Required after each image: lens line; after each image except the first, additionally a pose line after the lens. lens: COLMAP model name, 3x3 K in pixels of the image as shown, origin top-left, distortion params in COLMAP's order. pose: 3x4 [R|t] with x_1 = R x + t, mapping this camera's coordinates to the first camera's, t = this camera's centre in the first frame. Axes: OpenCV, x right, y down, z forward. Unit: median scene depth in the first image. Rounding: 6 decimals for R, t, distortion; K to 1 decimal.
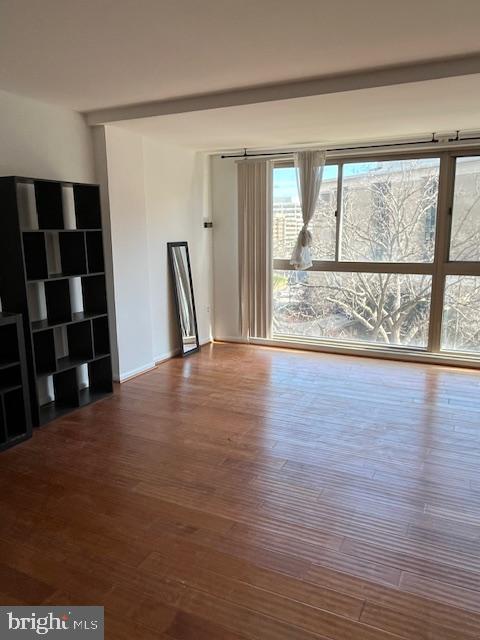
lens RADIAL K [[476.3, 0, 248.4], [0, 476.3, 319.4], [0, 0, 1]] dist [0.000355, 0.000465]
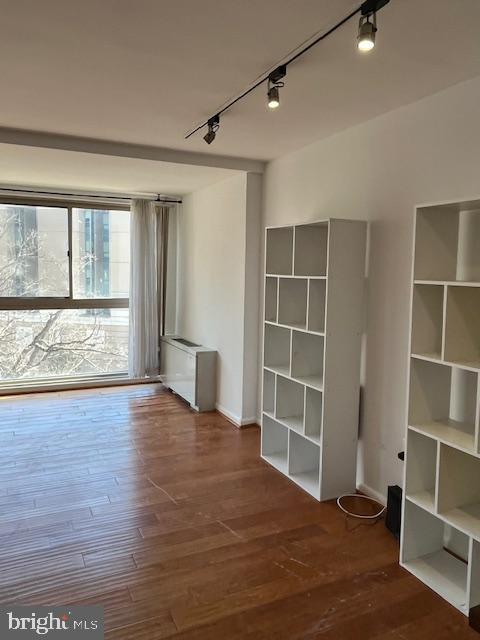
lens RADIAL K [[478.8, 0, 240.8], [0, 478.8, 313.1], [0, 0, 1]] dist [0.002742, -0.001326]
pose [[0.627062, -0.053635, 0.777121, -0.028127], [0.118727, 0.992552, -0.027297, 0.009858], [-0.769869, 0.109382, 0.628759, -0.105830]]
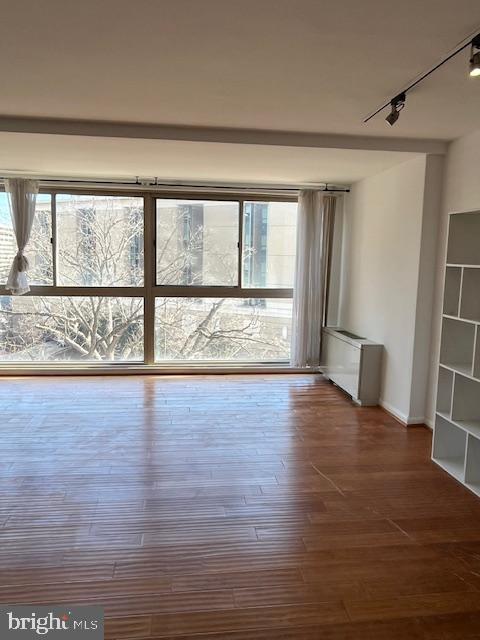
lens RADIAL K [[477.6, 0, 240.0], [0, 477.6, 320.0], [0, 0, 1]] dist [-0.000506, -0.002445]
pose [[0.838840, -0.046278, 0.542408, -0.044239], [0.074178, 0.996804, -0.029670, 0.012402], [-0.539301, 0.065123, 0.839591, -0.084671]]
